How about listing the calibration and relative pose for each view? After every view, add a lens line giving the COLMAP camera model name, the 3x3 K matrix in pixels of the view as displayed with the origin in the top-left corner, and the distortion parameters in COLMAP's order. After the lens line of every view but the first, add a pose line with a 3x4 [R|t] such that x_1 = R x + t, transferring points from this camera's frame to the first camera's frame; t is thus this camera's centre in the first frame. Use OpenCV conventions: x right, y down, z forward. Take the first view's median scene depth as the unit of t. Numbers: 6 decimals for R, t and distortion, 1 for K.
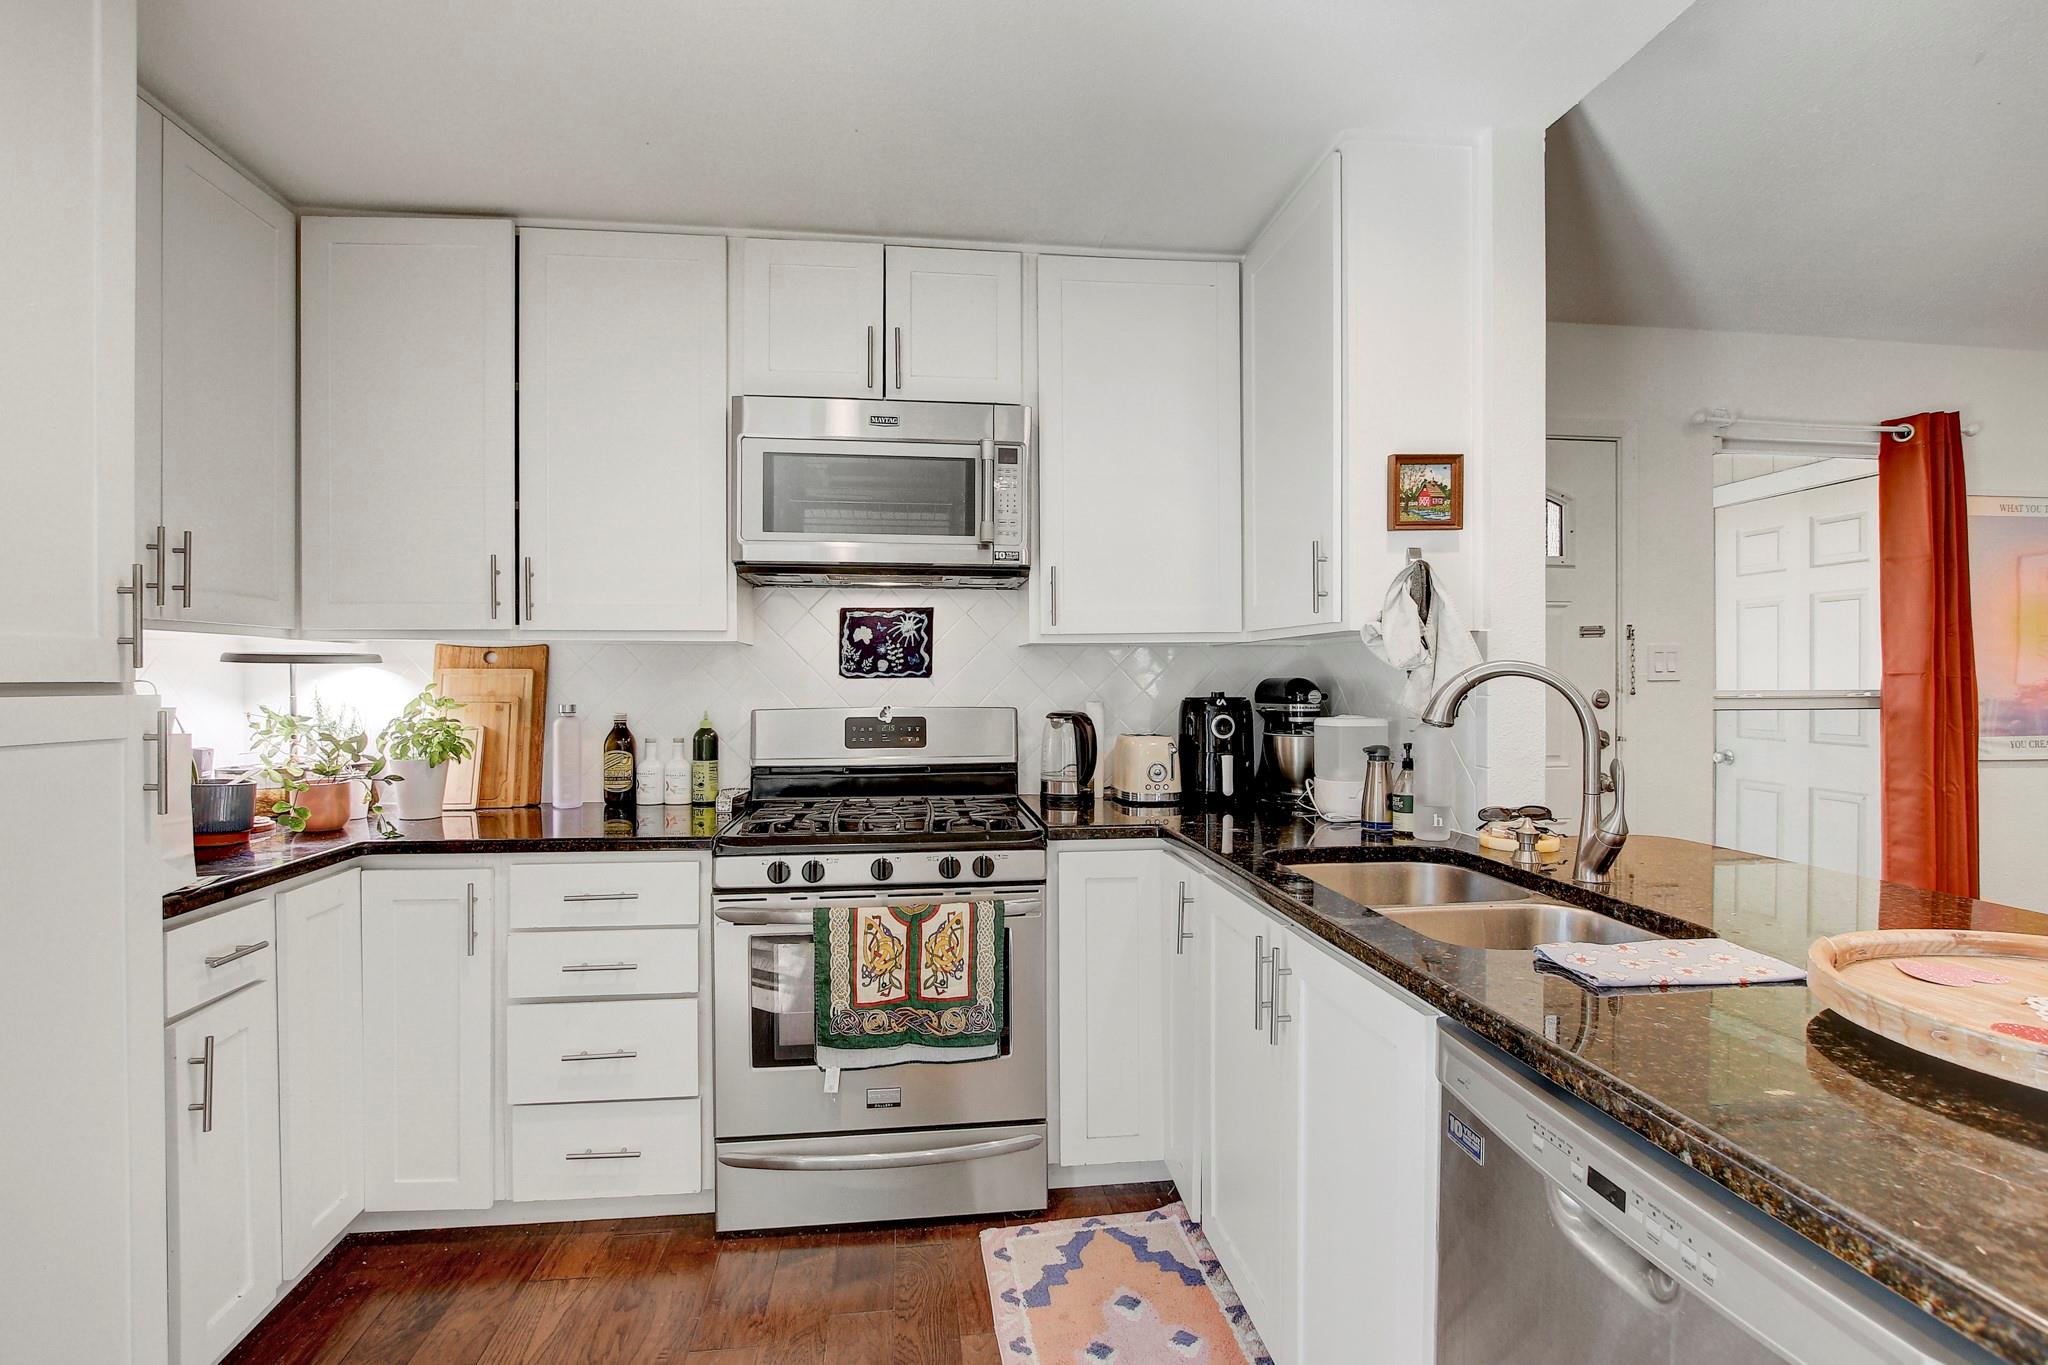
lens RADIAL K [[960.4, 0, 1024.4], [0, 960.4, 689.8], [0, 0, 1]] dist [-0.018546, 0.000260]
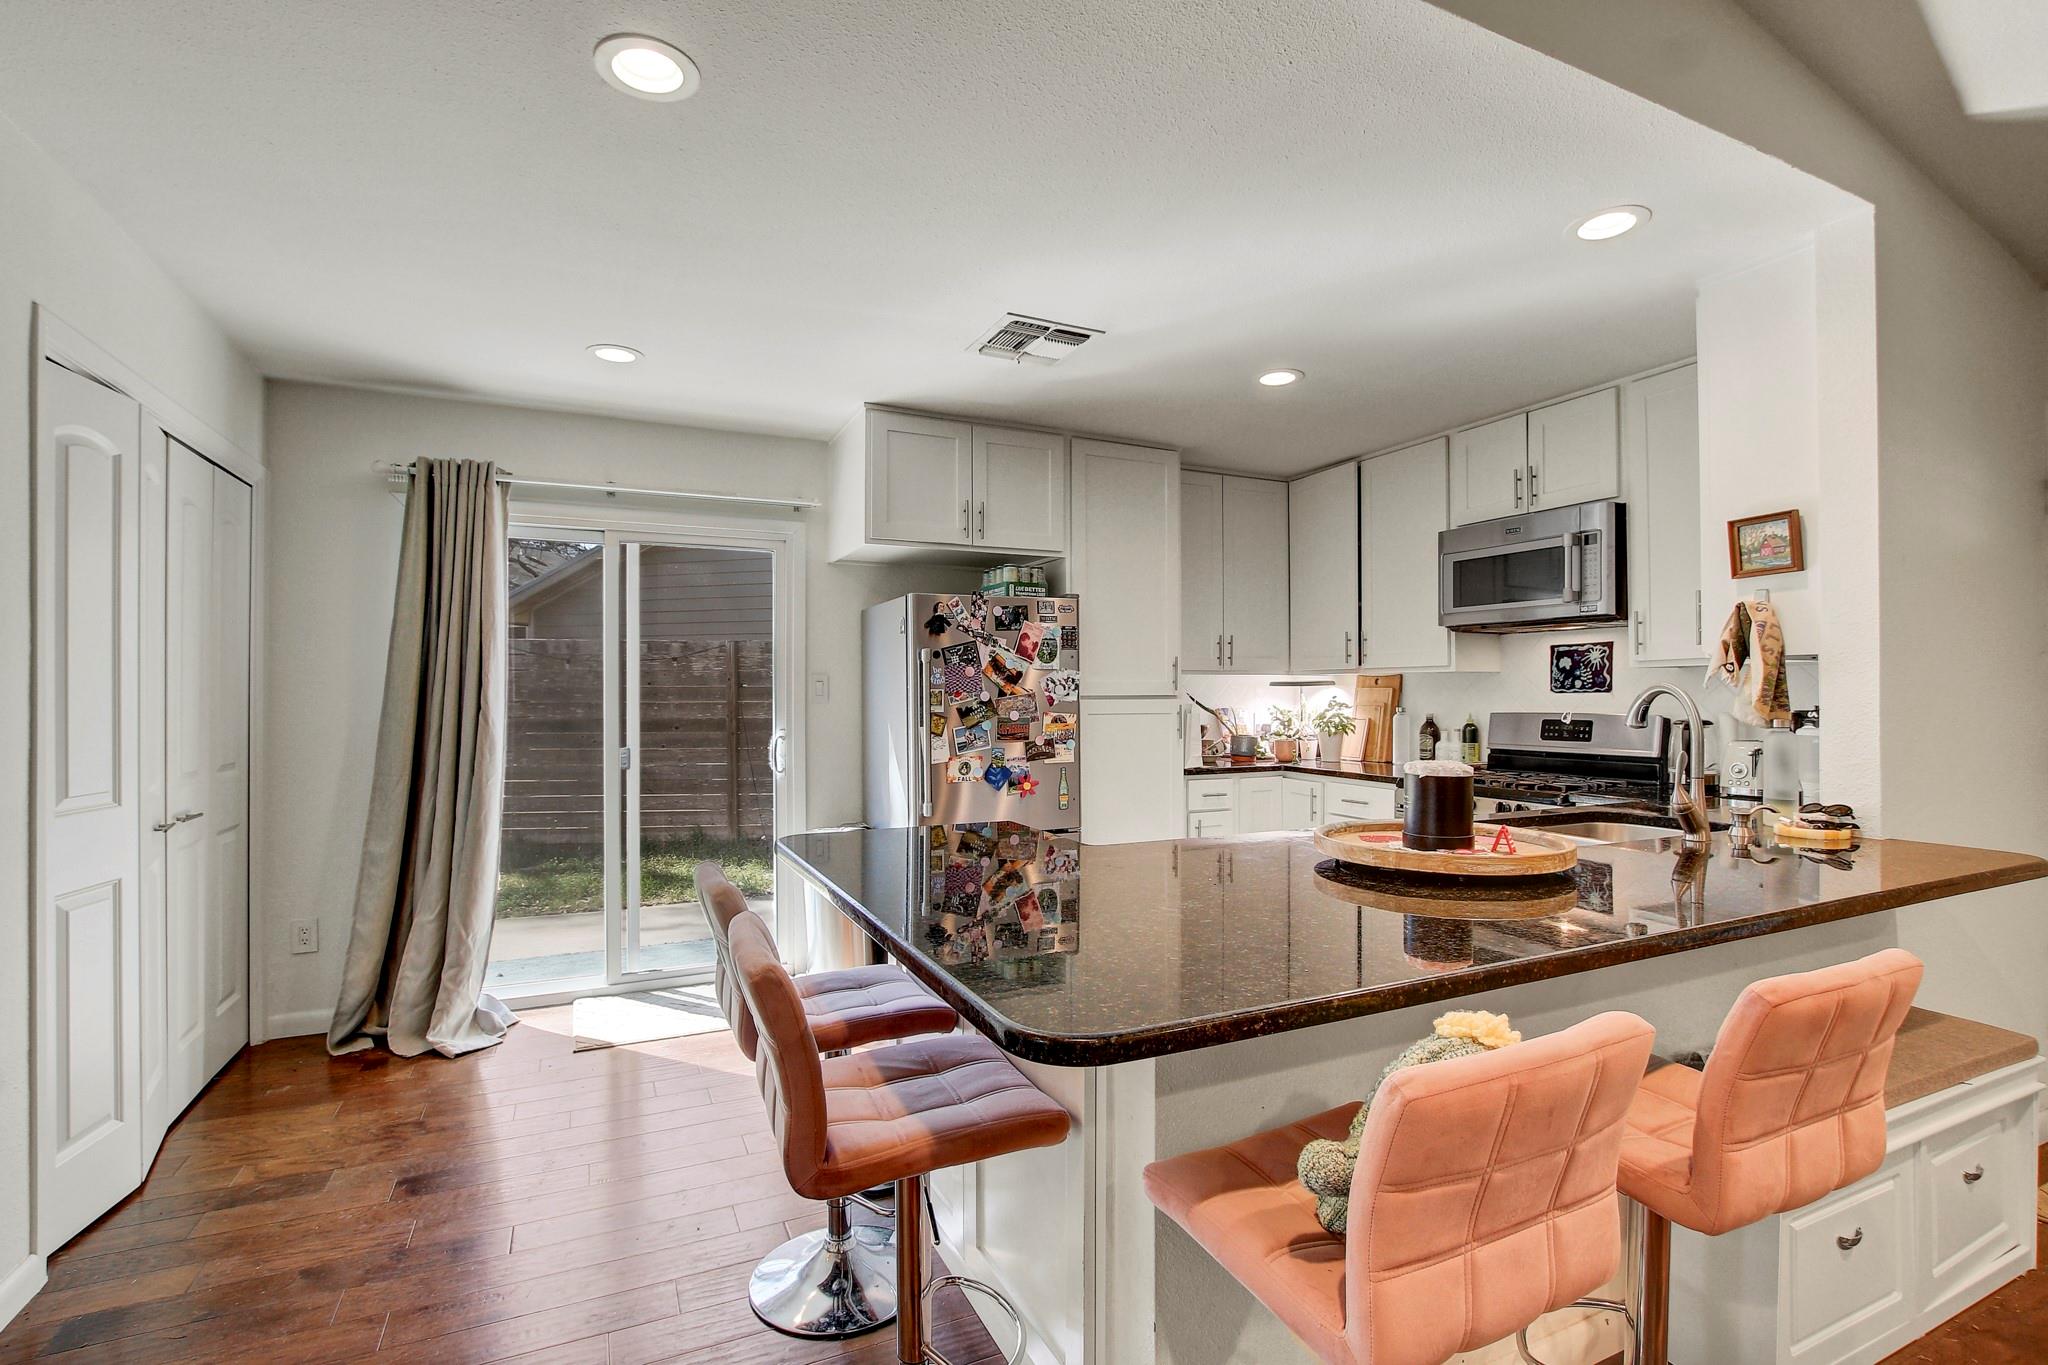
lens RADIAL K [[960.4, 0, 1008.6], [0, 960.4, 680.5], [0, 0, 1]] dist [-0.018546, 0.000260]
pose [[0.290365, -0.010384, -0.956860, 1.091546], [-0.006865, 0.999893, -0.012934, -0.007267], [0.956891, 0.010325, 0.290262, -0.246114]]
